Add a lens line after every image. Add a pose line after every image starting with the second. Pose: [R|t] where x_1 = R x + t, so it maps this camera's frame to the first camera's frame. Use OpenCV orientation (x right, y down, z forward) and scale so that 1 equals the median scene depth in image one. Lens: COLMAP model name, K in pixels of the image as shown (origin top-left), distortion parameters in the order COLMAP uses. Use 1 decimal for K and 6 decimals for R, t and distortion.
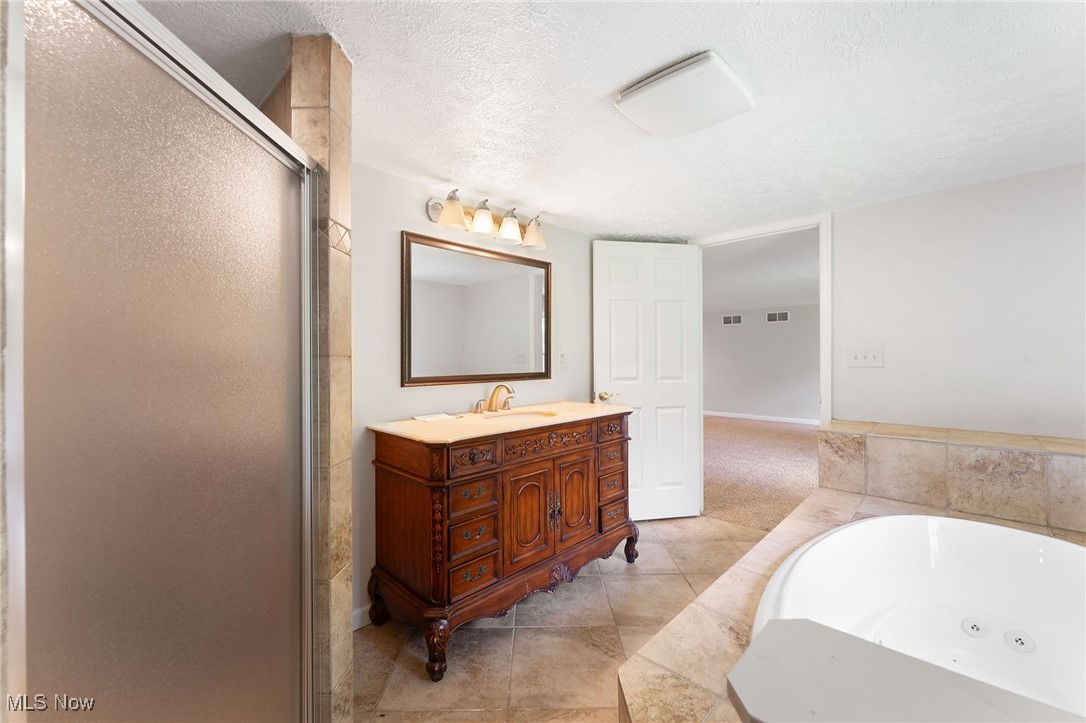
lens RADIAL K [[433.2, 0, 550.0], [0, 433.2, 355.6], [0, 0, 1]] dist [0.001948, -0.000821]
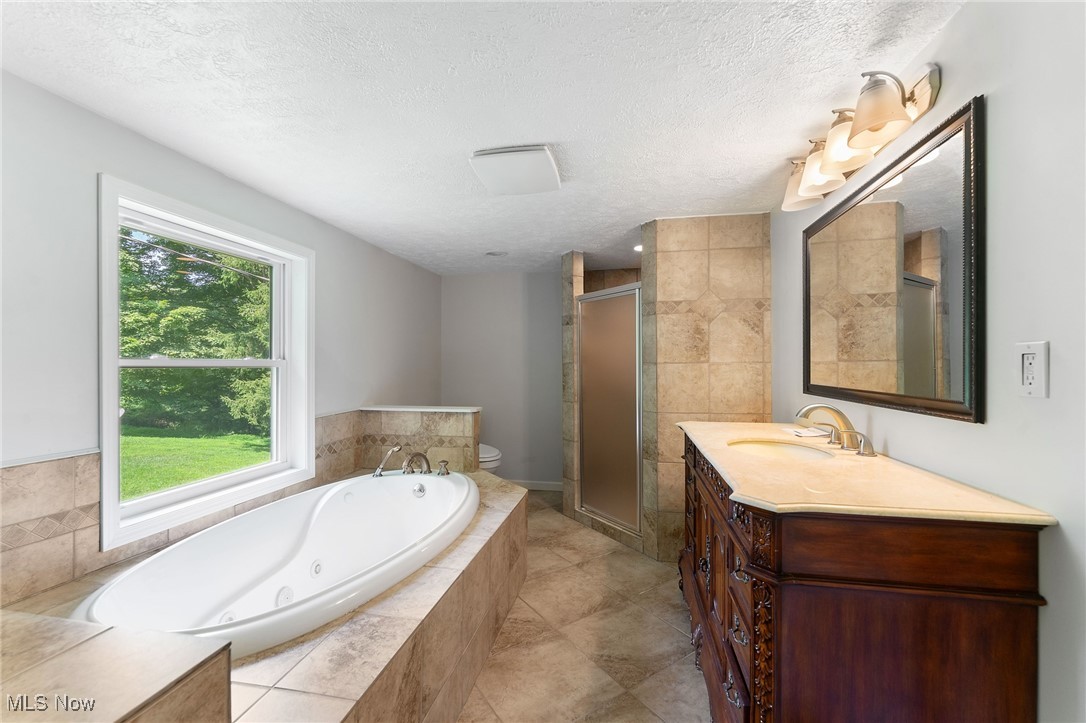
lens RADIAL K [[433.2, 0, 545.5], [0, 433.2, 363.3], [0, 0, 1]] dist [0.001948, -0.000821]
pose [[-0.839668, 0.006815, -0.543057, 0.849972], [0.009646, 0.999951, -0.002366, 0.001628], [0.543014, -0.007226, -0.839692, 1.886118]]
